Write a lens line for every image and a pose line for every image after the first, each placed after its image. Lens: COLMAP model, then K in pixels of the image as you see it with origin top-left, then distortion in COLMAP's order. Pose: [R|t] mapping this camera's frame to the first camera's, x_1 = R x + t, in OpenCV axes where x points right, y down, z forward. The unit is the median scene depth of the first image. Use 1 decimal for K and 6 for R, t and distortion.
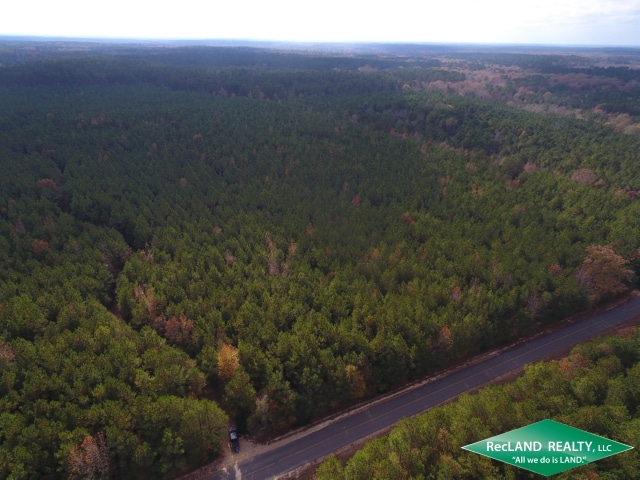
lens RADIAL K [[373.5, 0, 321.5], [0, 373.5, 237.2], [0, 0, 1]] dist [0.006789, -0.001835]
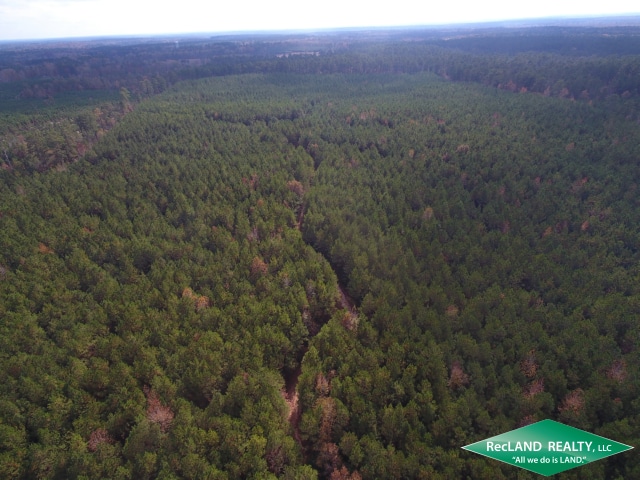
lens RADIAL K [[373.5, 0, 321.7], [0, 373.5, 241.9], [0, 0, 1]] dist [0.006789, -0.001835]
pose [[0.785870, 0.270678, -0.556005, -0.077361], [-0.246029, 0.961748, 0.120462, -0.106314], [0.567343, 0.042126, 0.822403, 0.192168]]
